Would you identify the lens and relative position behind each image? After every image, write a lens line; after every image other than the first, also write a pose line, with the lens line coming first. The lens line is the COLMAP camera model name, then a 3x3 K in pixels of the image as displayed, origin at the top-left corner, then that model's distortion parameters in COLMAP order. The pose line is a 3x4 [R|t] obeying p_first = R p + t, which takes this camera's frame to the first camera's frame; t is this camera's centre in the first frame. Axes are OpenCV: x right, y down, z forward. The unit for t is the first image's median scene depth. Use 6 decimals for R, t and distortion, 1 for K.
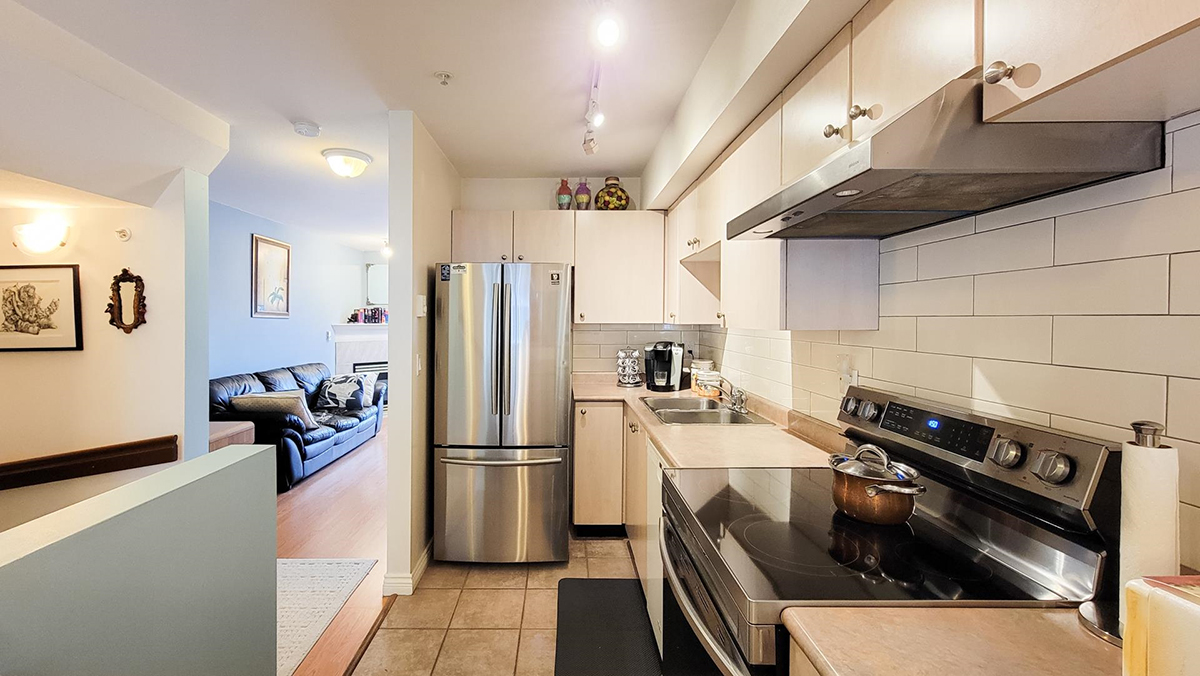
lens RADIAL K [[490.1, 0, 559.2], [0, 490.1, 339.7], [0, 0, 1]] dist [0.000067, -0.000014]
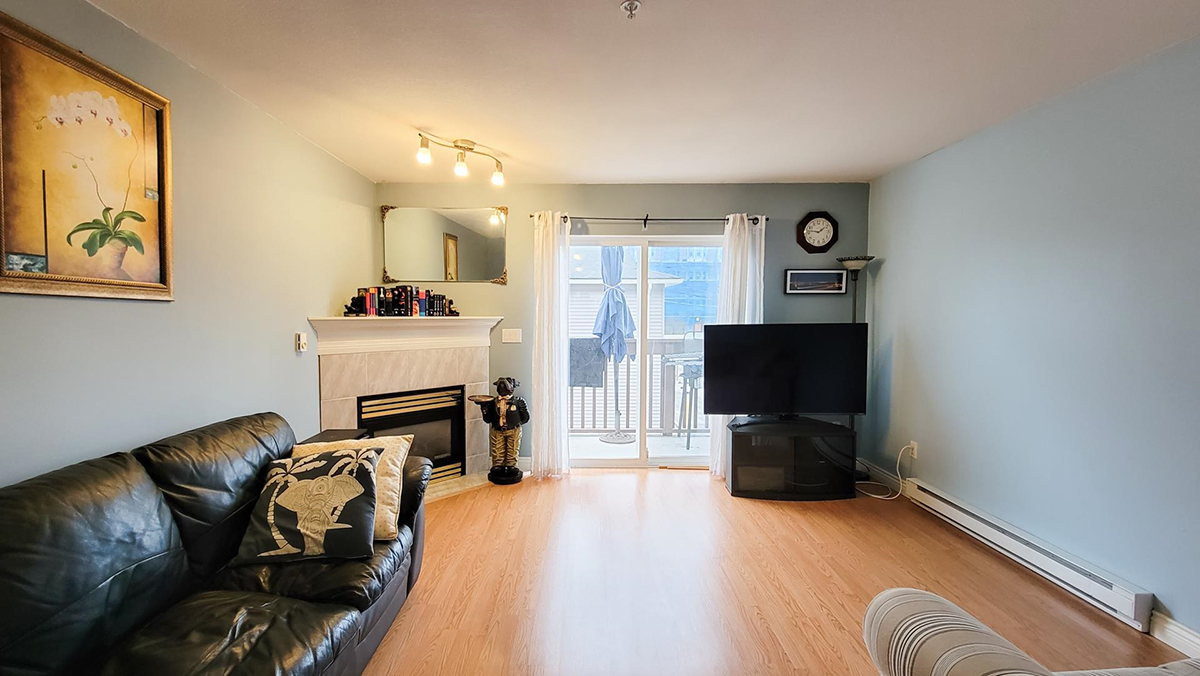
lens RADIAL K [[482.1, 0, 582.1], [0, 482.1, 352.6], [0, 0, 1]] dist [-0.000830, -0.000097]
pose [[0.999939, 0.001561, 0.010908, -0.249190], [-0.001978, 0.999264, 0.038301, -0.019879], [-0.010840, -0.038320, 0.999207, 0.644886]]
